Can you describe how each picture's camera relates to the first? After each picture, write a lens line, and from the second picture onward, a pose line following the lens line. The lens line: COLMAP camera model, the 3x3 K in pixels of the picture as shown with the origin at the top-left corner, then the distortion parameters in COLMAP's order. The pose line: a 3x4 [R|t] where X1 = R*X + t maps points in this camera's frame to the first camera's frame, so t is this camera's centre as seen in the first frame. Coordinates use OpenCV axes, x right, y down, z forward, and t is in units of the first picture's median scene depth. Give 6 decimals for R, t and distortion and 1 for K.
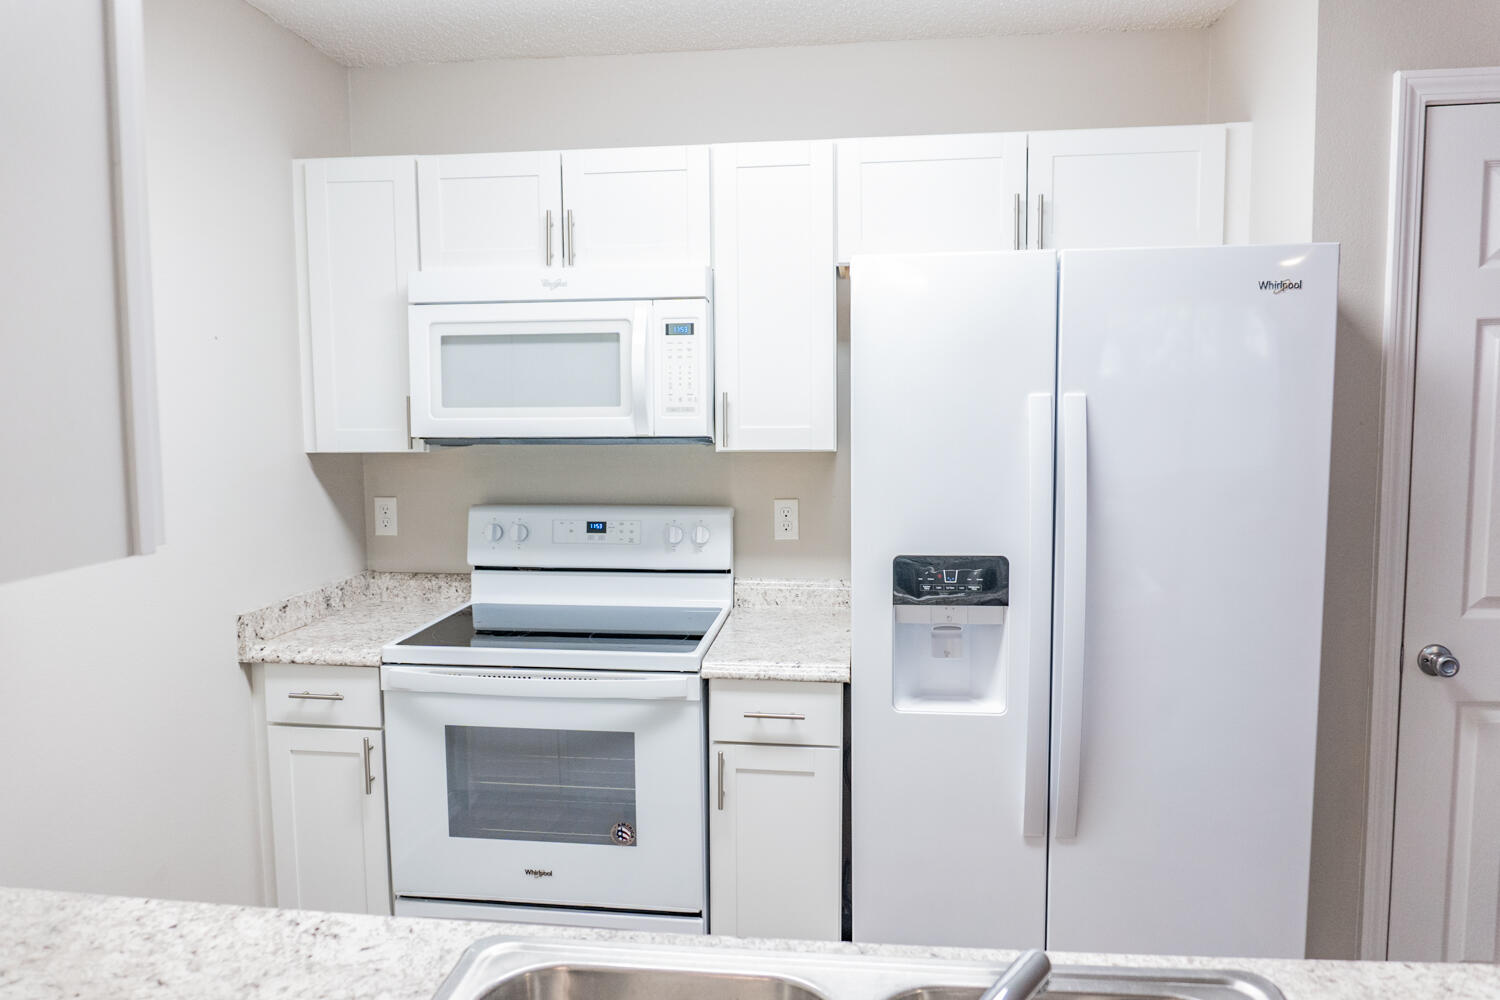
lens RADIAL K [[1047.3, 0, 750.0], [0, 1047.3, 500.0], [0, 0, 1]] dist [-0.039265, 0.000973]
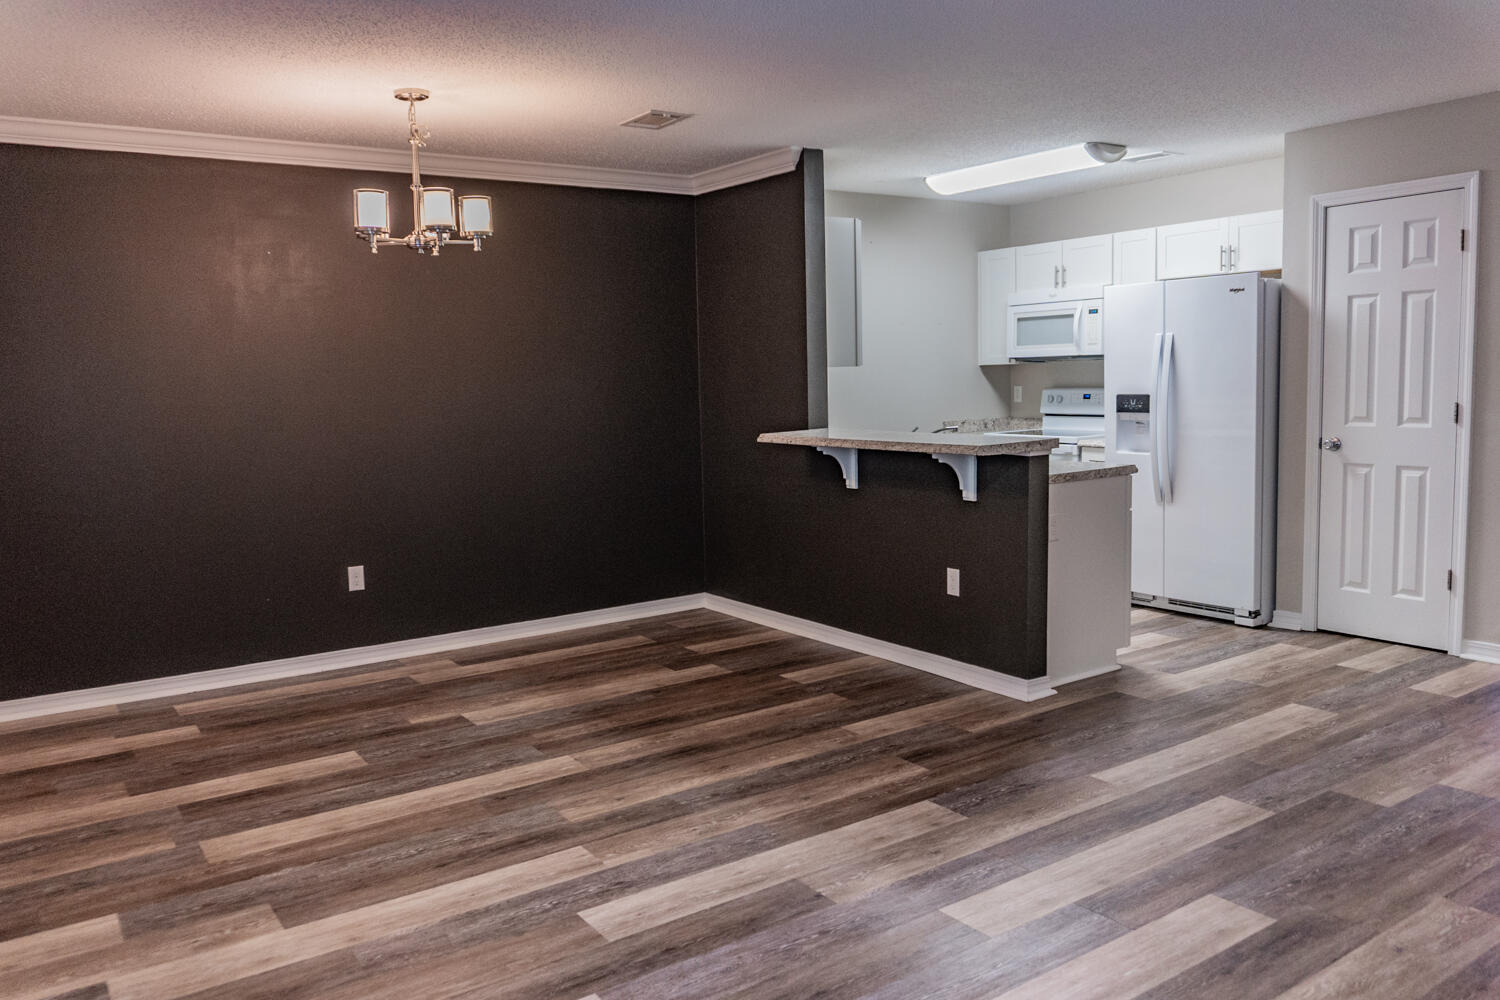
lens RADIAL K [[1105.8, 0, 755.3], [0, 1105.8, 516.4], [0, 0, 1]] dist [-0.022525, 0.000342]
pose [[0.672033, 0.086387, -0.735465, 1.380747], [-0.045227, 0.996106, 0.075676, 0.162052], [0.739139, -0.017594, 0.673323, -1.390682]]
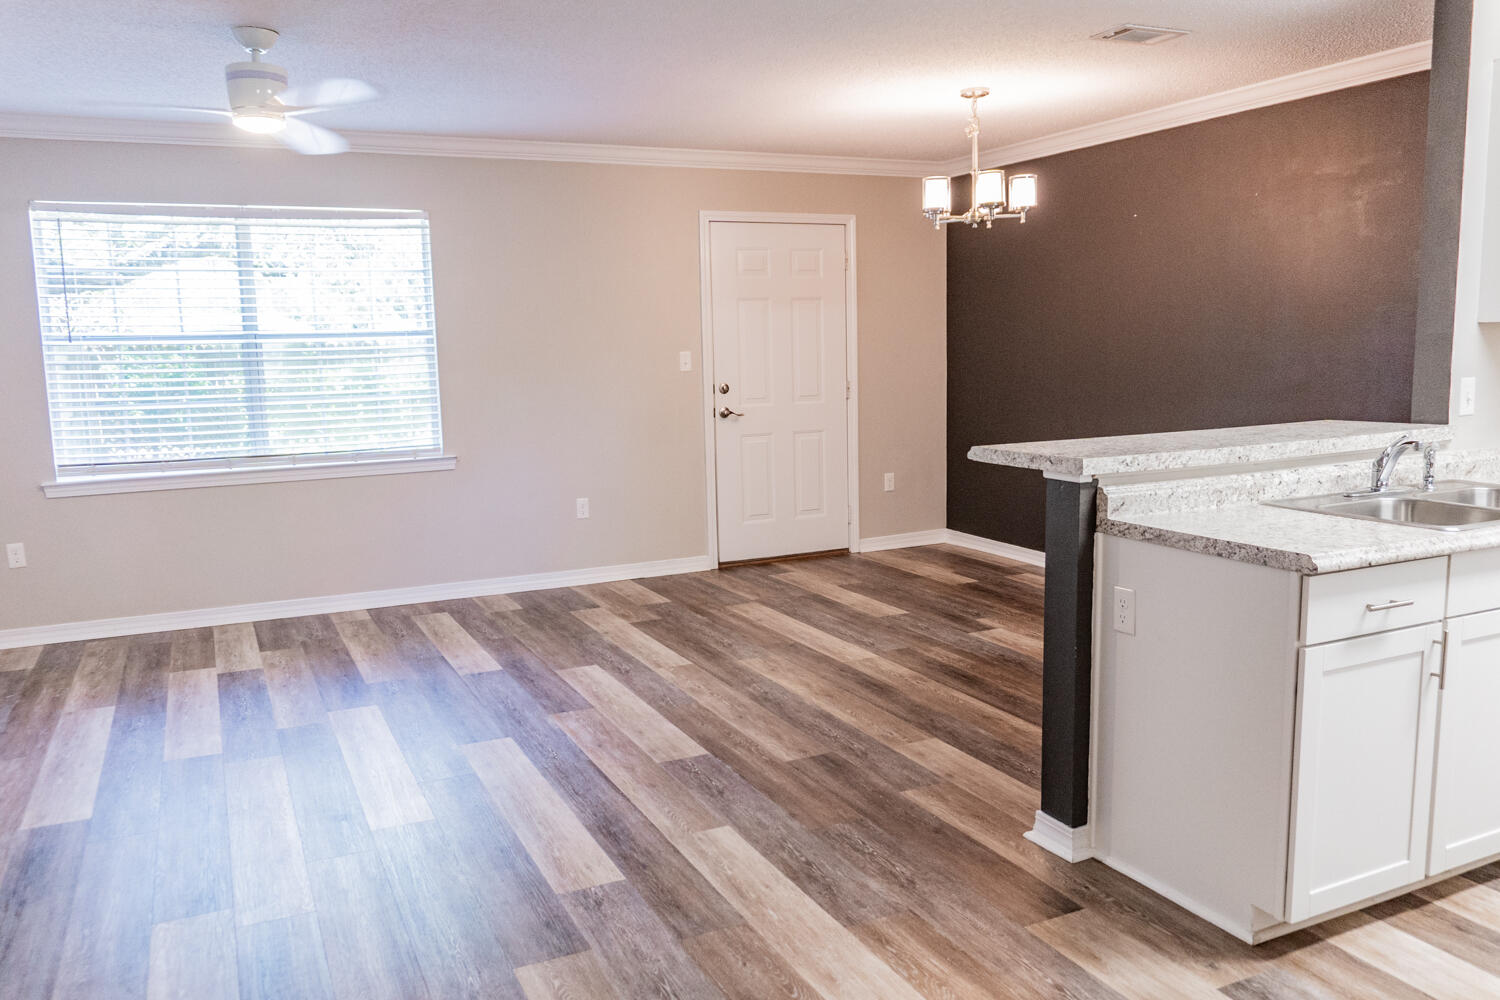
lens RADIAL K [[1152.1, 0, 750.0], [0, 1152.1, 500.0], [0, 0, 1]] dist [-0.020168, -0.007072]
pose [[-0.836295, 0.104889, -0.538153, 1.277726], [-0.017069, 0.976074, 0.216768, -0.048244], [0.548013, 0.190468, -0.814496, 0.910527]]
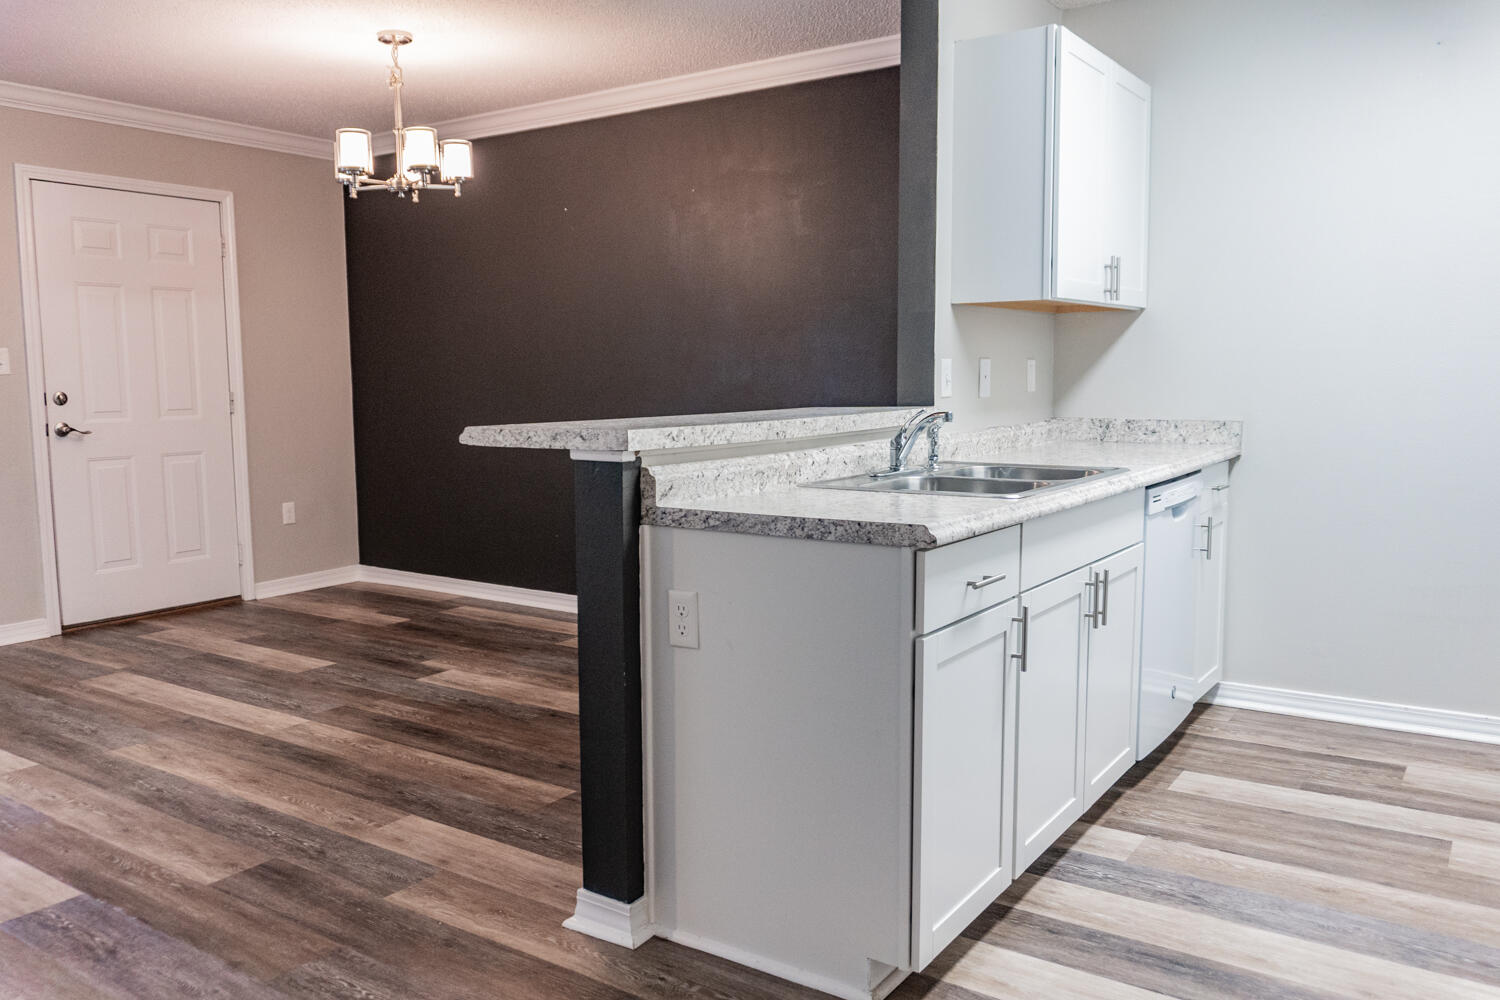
lens RADIAL K [[1157.7, 0, 740.2], [0, 1157.7, 501.3], [0, 0, 1]] dist [-0.018094, -0.004668]
pose [[-0.449074, 0.111865, -0.886464, 1.149357], [-0.066960, 0.985128, 0.158237, 0.058482], [0.890982, 0.130418, -0.434905, 0.634727]]
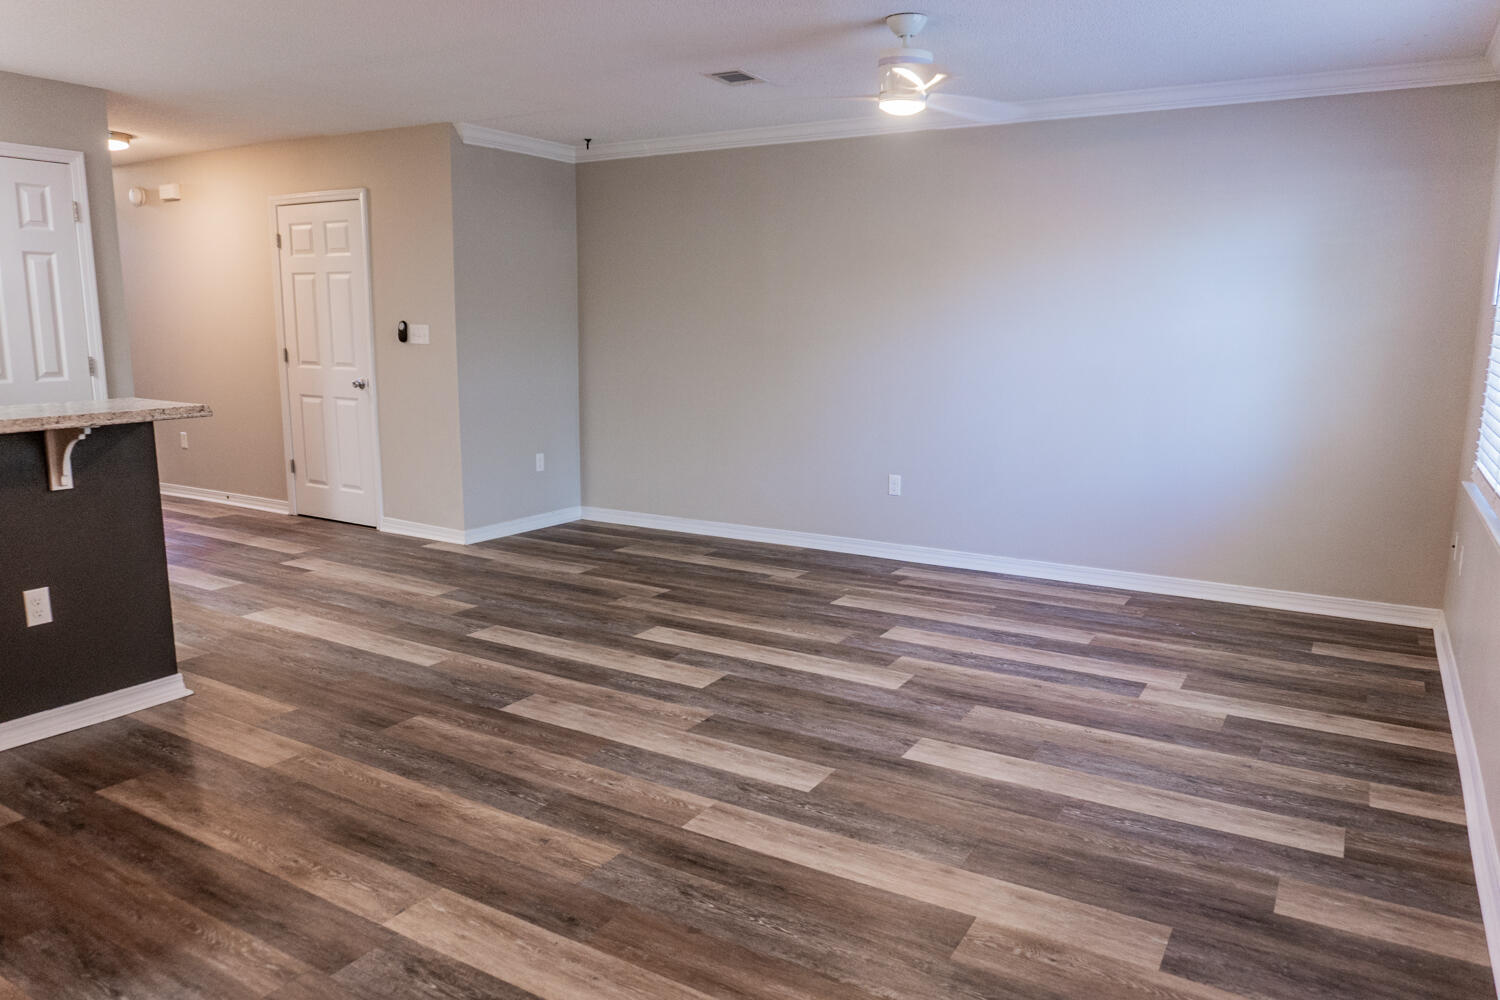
lens RADIAL K [[1047.3, 0, 750.0], [0, 1047.3, 500.0], [0, 0, 1]] dist [-0.039265, 0.000973]
pose [[0.395653, -0.140828, 0.907539, -0.596037], [0.068883, 0.989940, 0.123584, 0.172127], [-0.915813, 0.013617, 0.401374, -1.201944]]
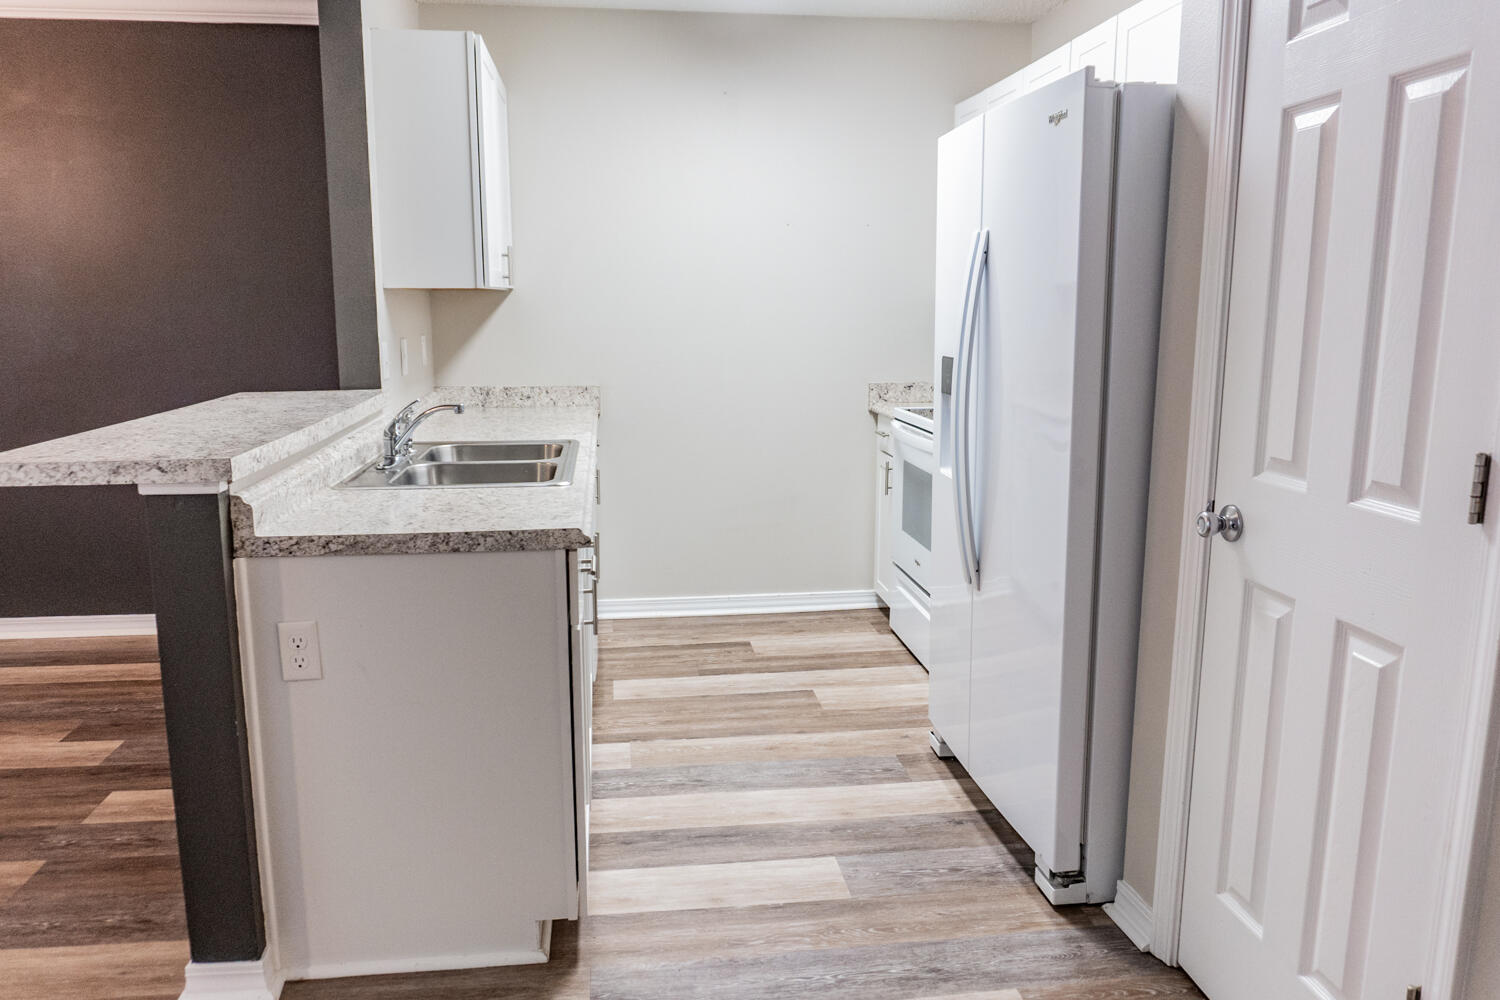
lens RADIAL K [[1047.3, 0, 750.0], [0, 1047.3, 500.0], [0, 0, 1]] dist [-0.039265, 0.000973]
pose [[0.271289, 0.186904, -0.944176, 1.168584], [-0.093830, 0.981428, 0.167318, 0.026612], [0.957913, 0.043200, 0.283788, 0.305428]]
